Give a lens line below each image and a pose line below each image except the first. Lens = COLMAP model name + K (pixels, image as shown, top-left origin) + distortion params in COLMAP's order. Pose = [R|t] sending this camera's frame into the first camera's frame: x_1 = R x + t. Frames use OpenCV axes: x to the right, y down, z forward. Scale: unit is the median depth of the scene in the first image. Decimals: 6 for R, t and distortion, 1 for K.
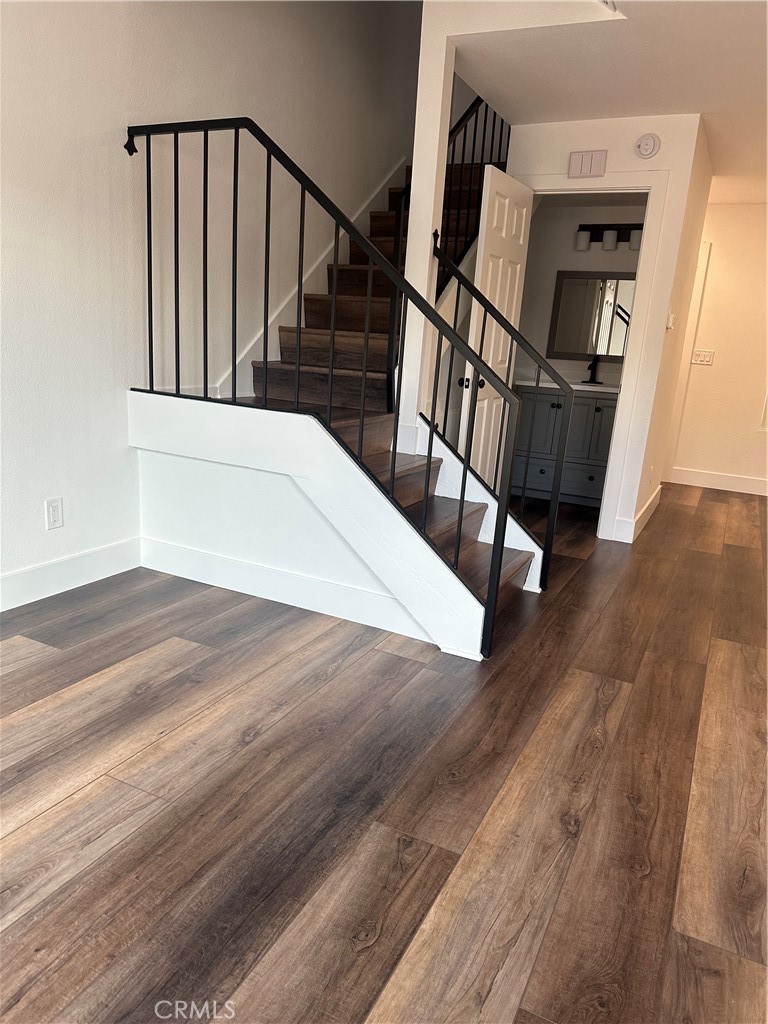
lens RADIAL K [[723.7, 0, 380.7], [0, 723.7, 513.4], [0, 0, 1]] dist [0.025421, -0.025509]
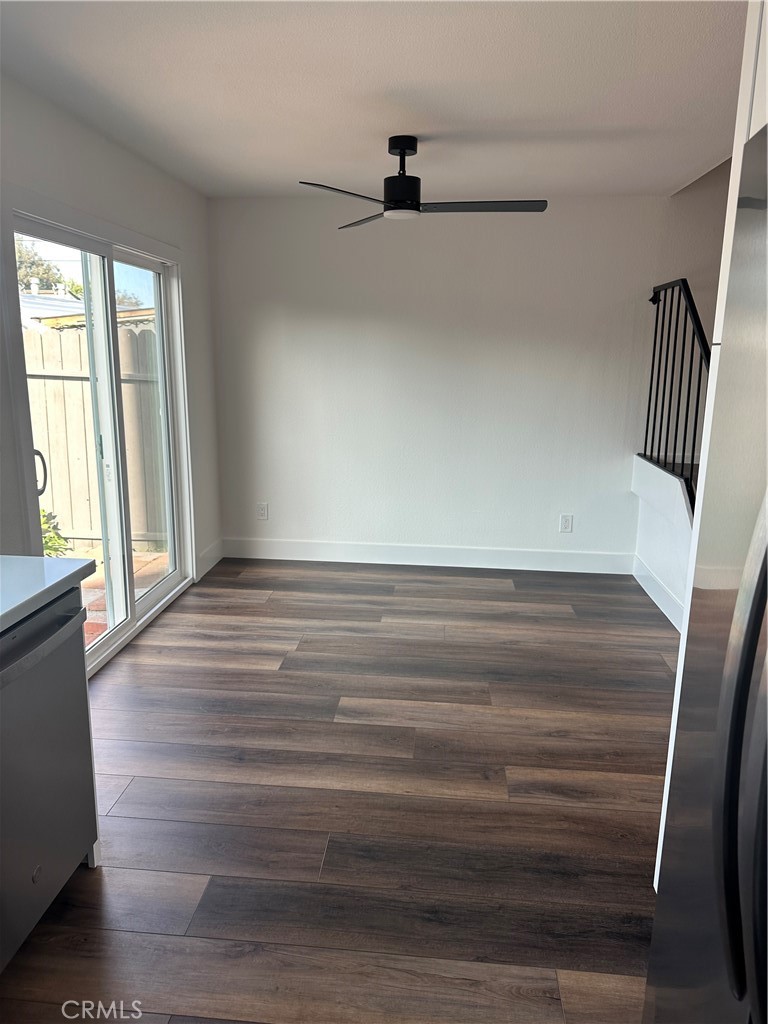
lens RADIAL K [[723.7, 0, 384.4], [0, 723.7, 513.7], [0, 0, 1]] dist [0.025421, -0.025509]
pose [[0.367777, 0.143457, -0.918782, 1.404457], [-0.215386, 0.974302, 0.065910, -0.063222], [0.904627, 0.173653, 0.389224, -0.050957]]
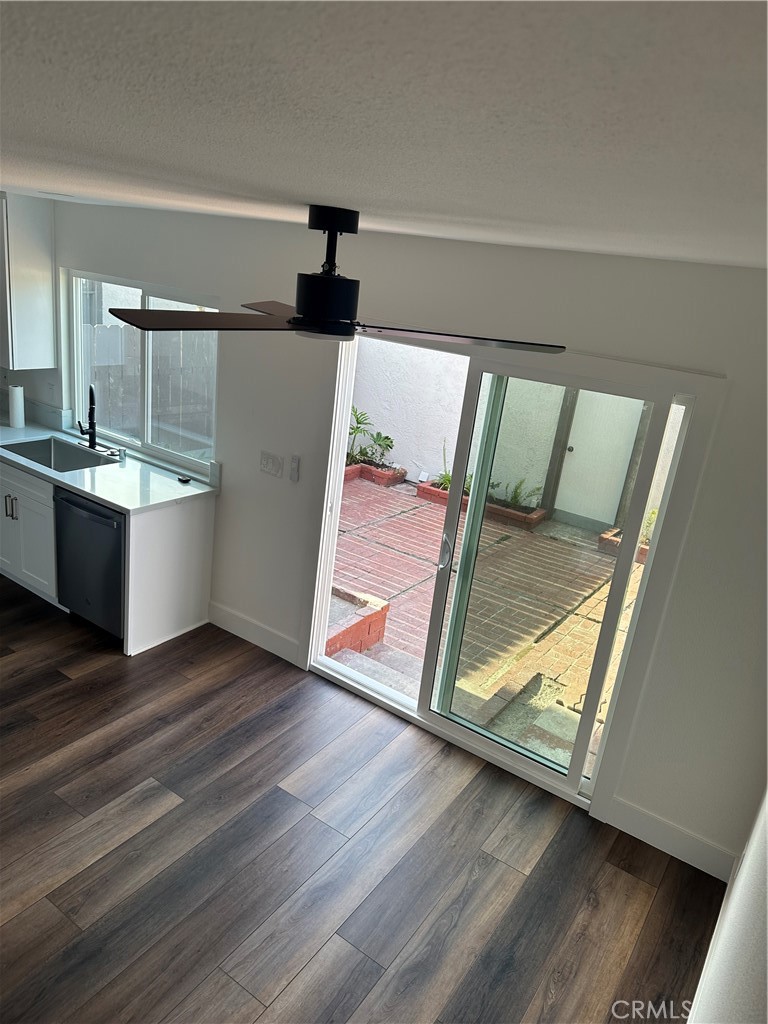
lens RADIAL K [[723.7, 0, 381.6], [0, 723.7, 506.0], [0, 0, 1]] dist [0.025421, -0.025509]
pose [[-0.973966, -0.214424, 0.073574, -0.457772], [-0.141462, 0.828477, 0.541862, -1.020465], [-0.177142, 0.517347, -0.837241, 1.497640]]
